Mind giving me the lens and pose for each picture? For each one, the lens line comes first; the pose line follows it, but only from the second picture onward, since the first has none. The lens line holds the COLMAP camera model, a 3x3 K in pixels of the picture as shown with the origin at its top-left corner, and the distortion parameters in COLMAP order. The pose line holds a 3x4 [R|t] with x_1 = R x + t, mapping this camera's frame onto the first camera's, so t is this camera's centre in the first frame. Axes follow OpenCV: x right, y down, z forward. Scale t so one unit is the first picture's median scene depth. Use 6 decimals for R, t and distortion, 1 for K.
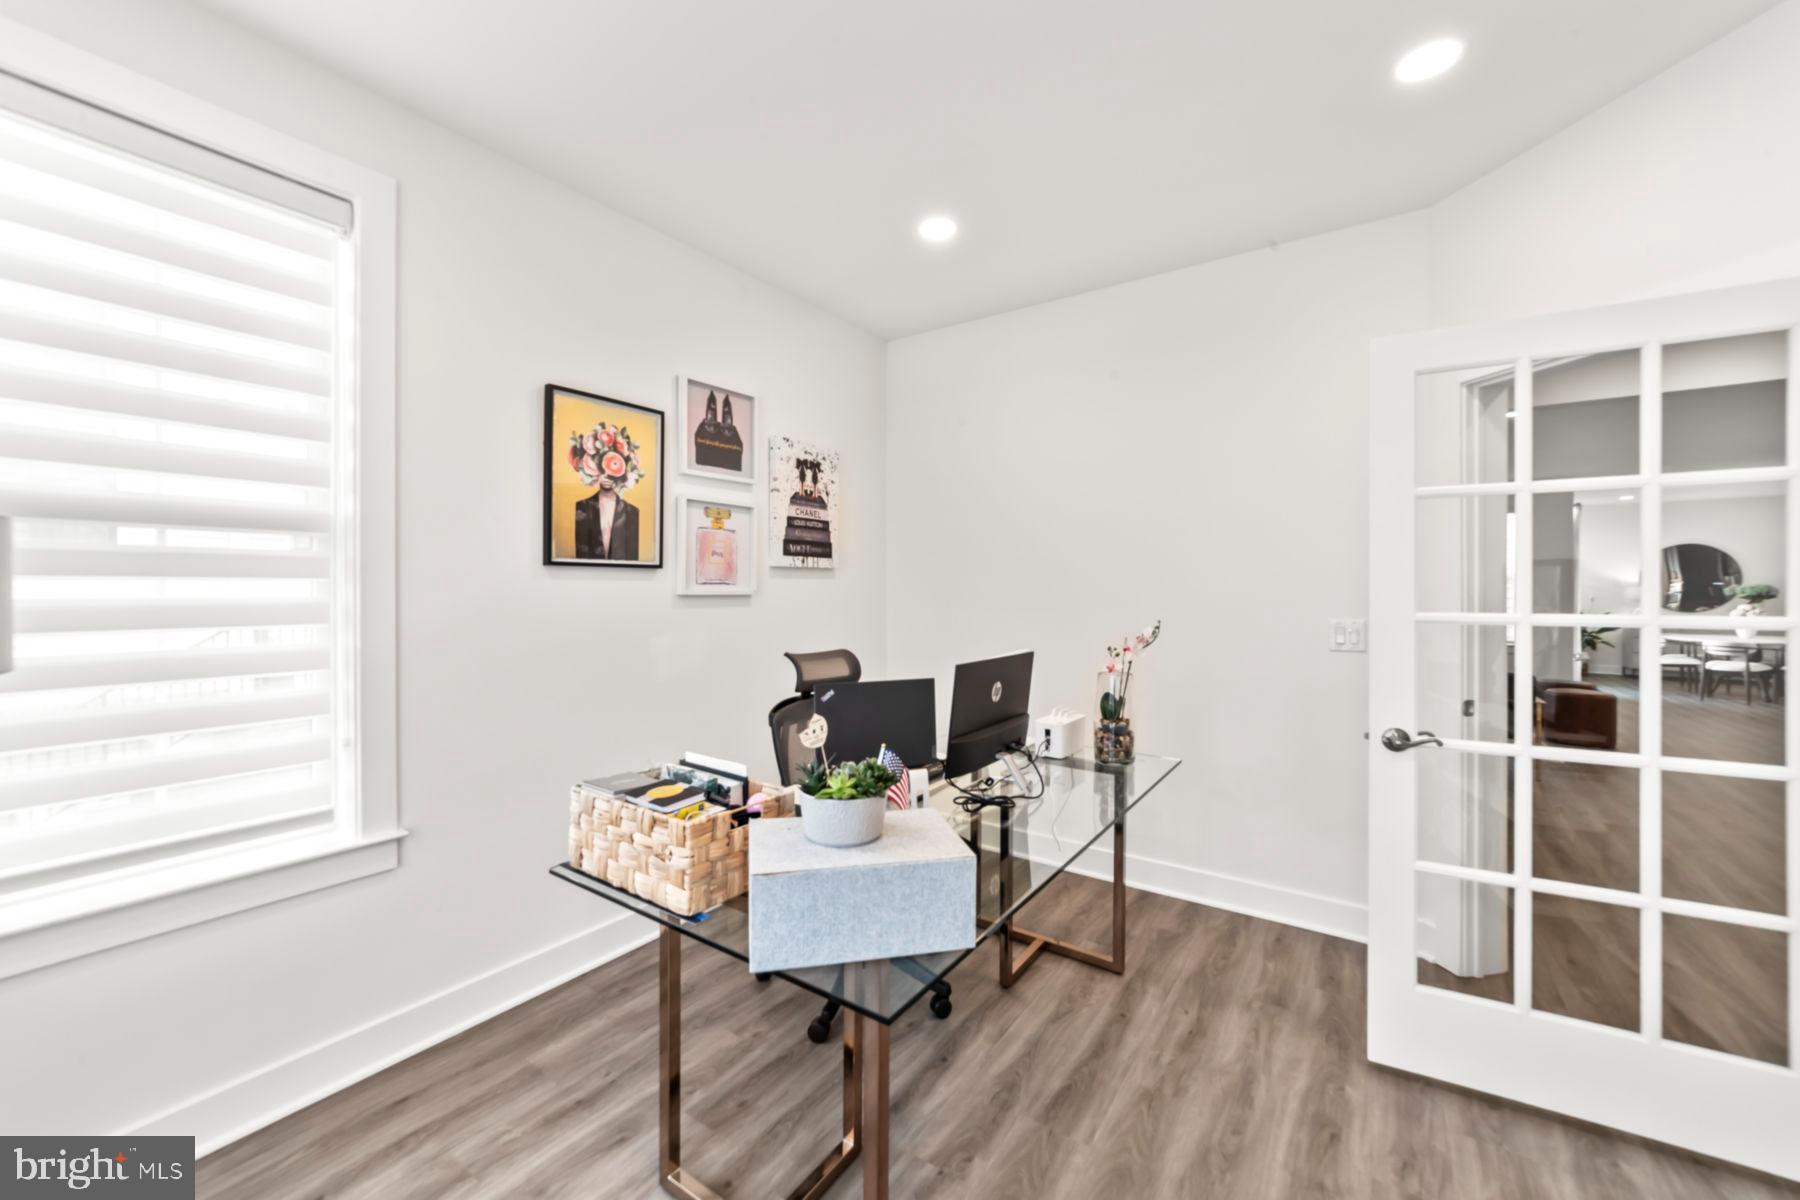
lens RADIAL K [[688.7, 0, 904.5], [0, 688.7, 589.5], [0, 0, 1]] dist [-0.002098, 0.000189]
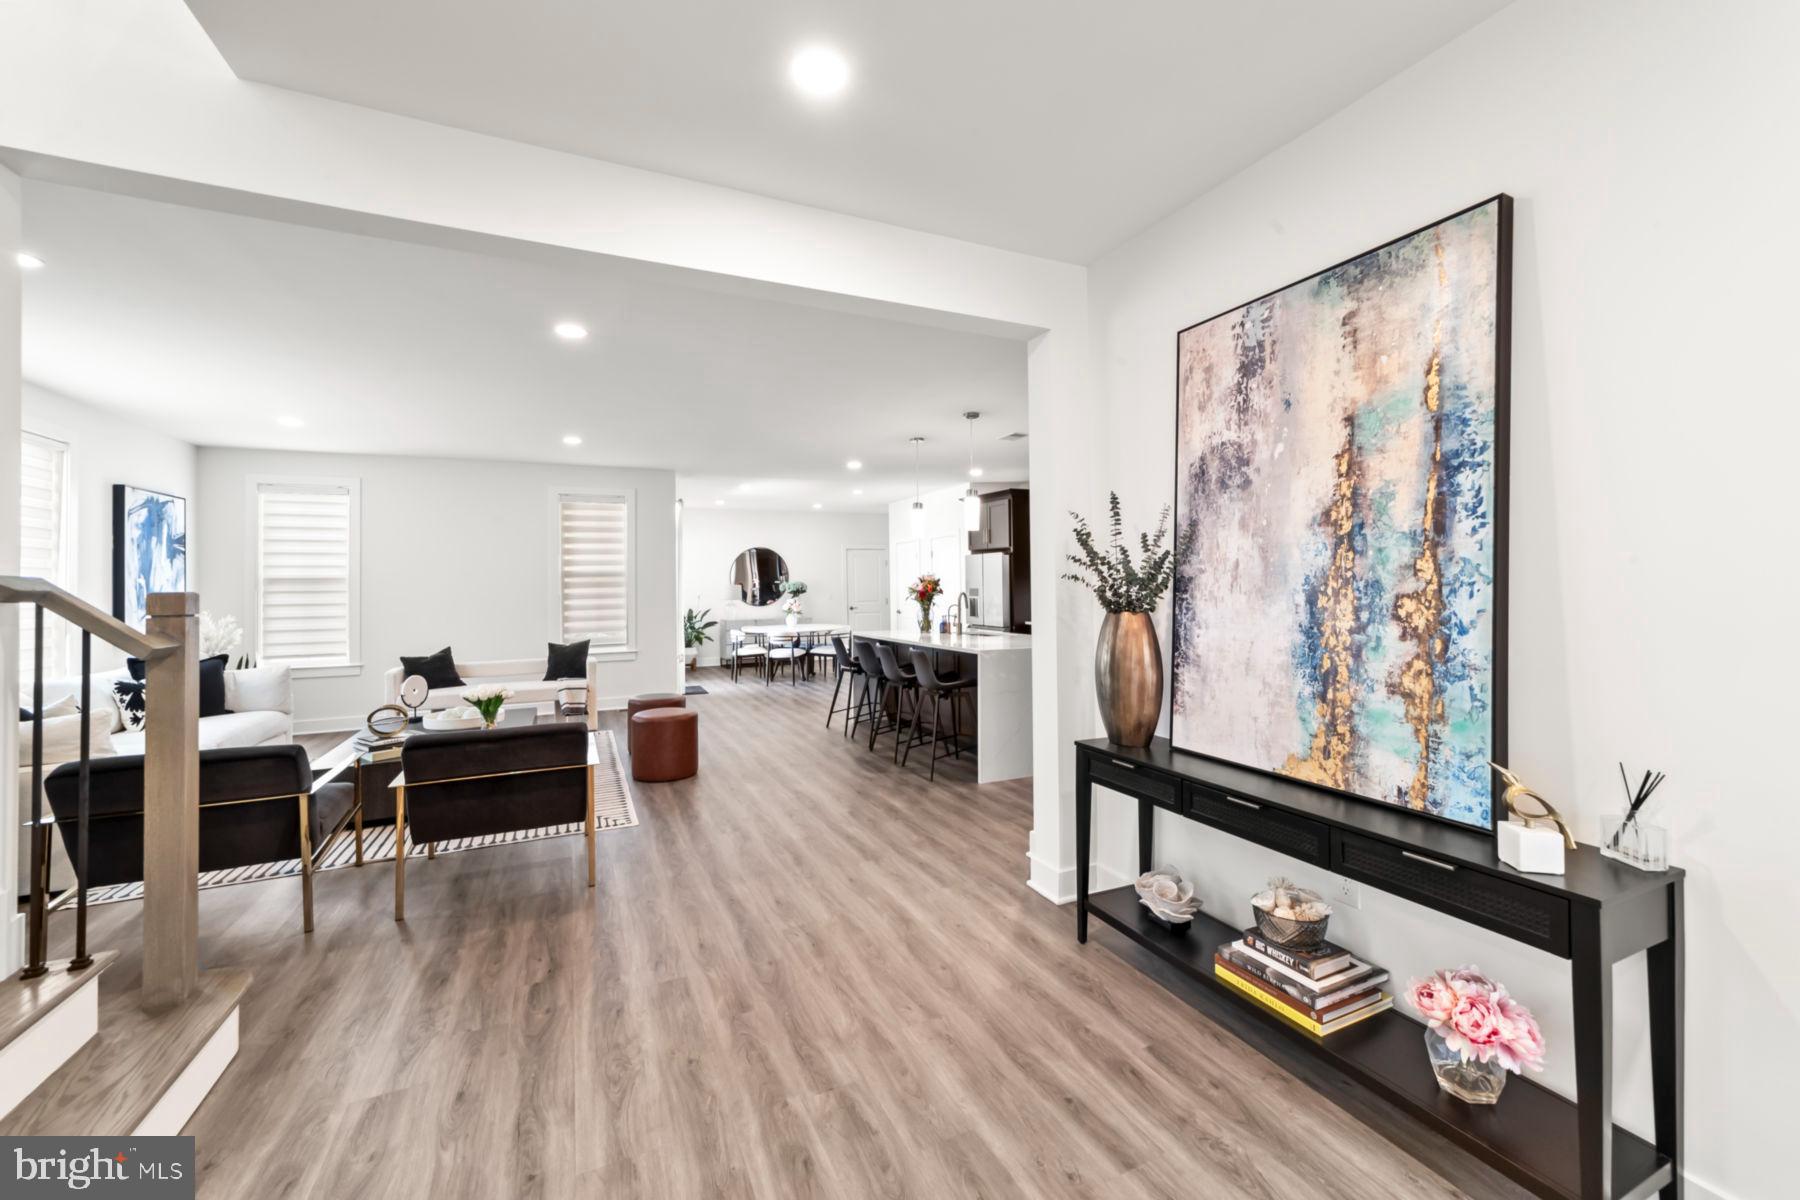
lens RADIAL K [[688.7, 0, 897.2], [0, 688.7, 588.2], [0, 0, 1]] dist [-0.002098, 0.000189]
pose [[0.506710, -0.006328, 0.862093, 0.300016], [0.009844, 0.999950, 0.001554, 0.003398], [-0.862061, 0.007699, 0.506747, 0.245794]]
